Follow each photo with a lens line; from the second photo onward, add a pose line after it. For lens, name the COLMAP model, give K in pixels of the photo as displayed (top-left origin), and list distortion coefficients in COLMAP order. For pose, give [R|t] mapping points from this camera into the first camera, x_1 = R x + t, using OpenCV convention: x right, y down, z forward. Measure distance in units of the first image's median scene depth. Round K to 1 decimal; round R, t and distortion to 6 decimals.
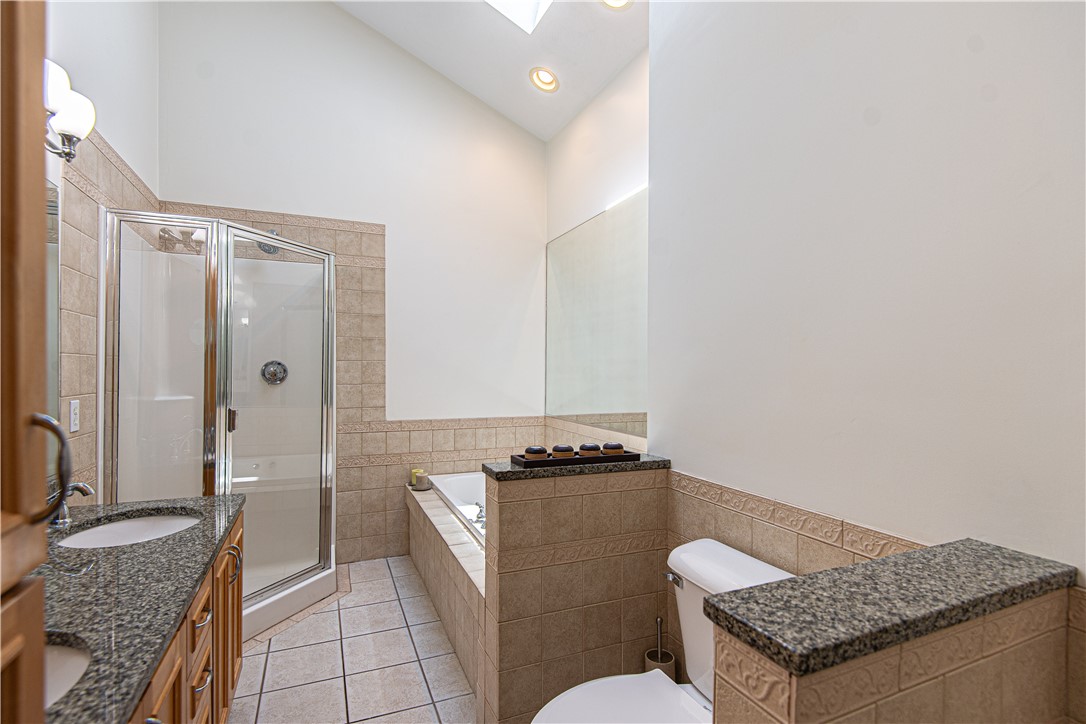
lens RADIAL K [[514.9, 0, 538.2], [0, 514.9, 382.9], [0, 0, 1]] dist [0.017008, -0.000655]
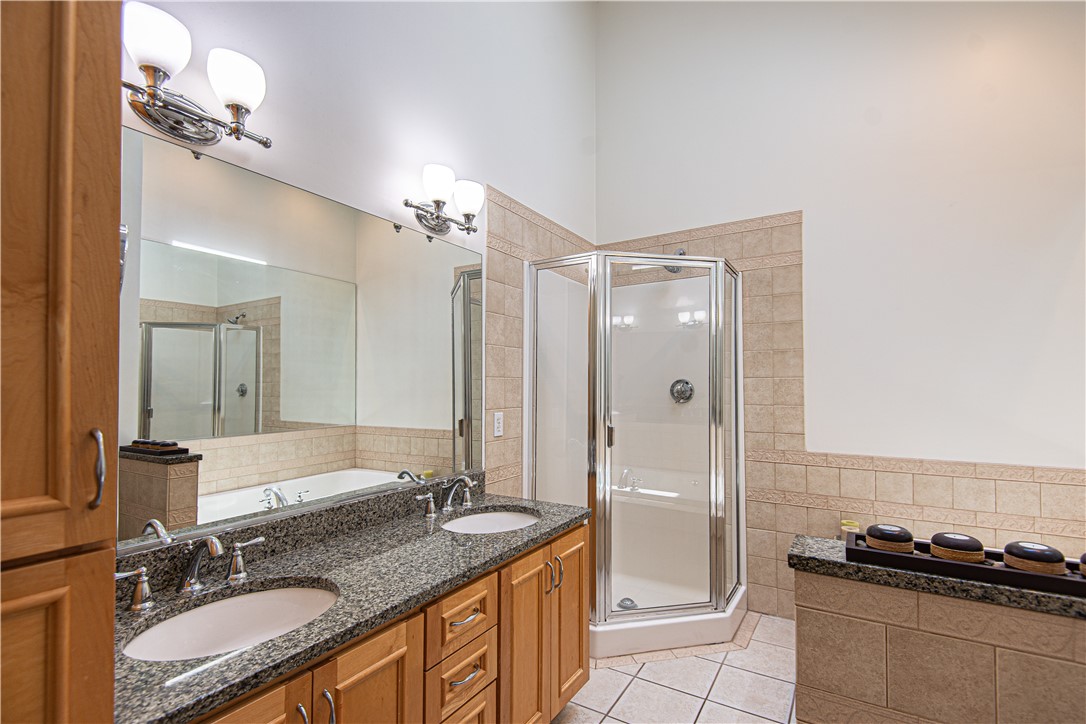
lens RADIAL K [[514.9, 0, 538.2], [0, 514.9, 382.9], [0, 0, 1]] dist [0.017008, -0.000655]
pose [[0.567024, -0.010177, -0.823638, 0.148494], [-0.017144, 0.999561, -0.024153, -0.007464], [0.823523, 0.027816, 0.566601, 0.216883]]
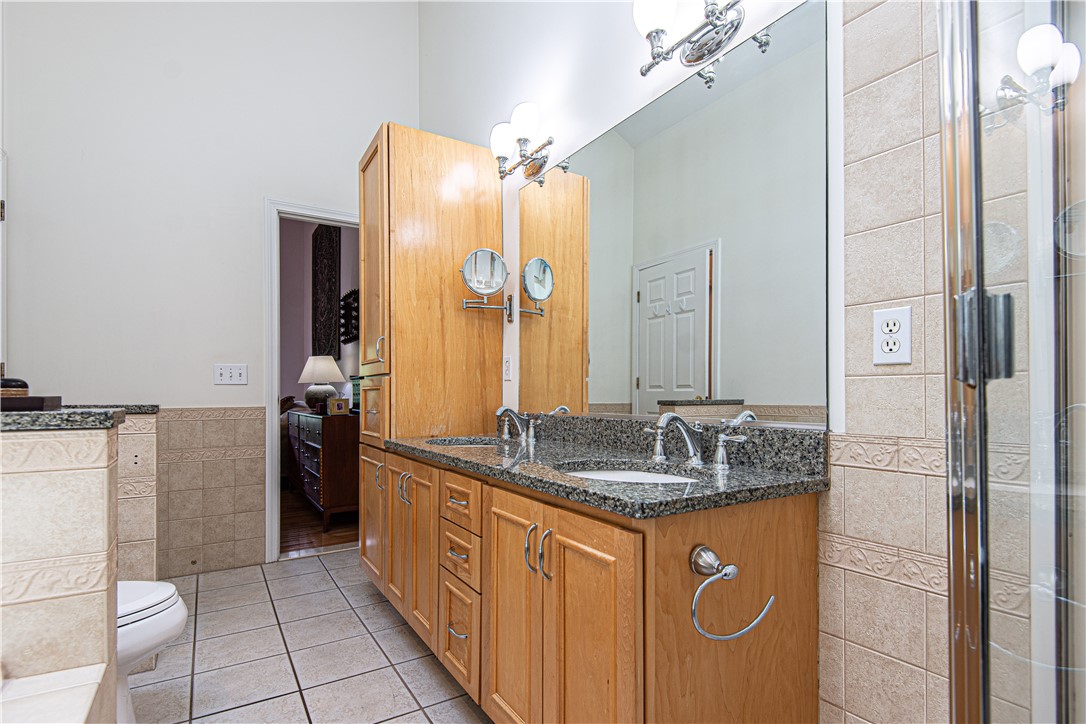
lens RADIAL K [[514.9, 0, 538.2], [0, 514.9, 382.9], [0, 0, 1]] dist [0.017008, -0.000655]
pose [[-0.991194, -0.008981, -0.132115, -0.276113], [-0.009018, 0.999959, -0.000316, 0.073244], [0.132113, 0.000878, -0.991234, 0.942074]]
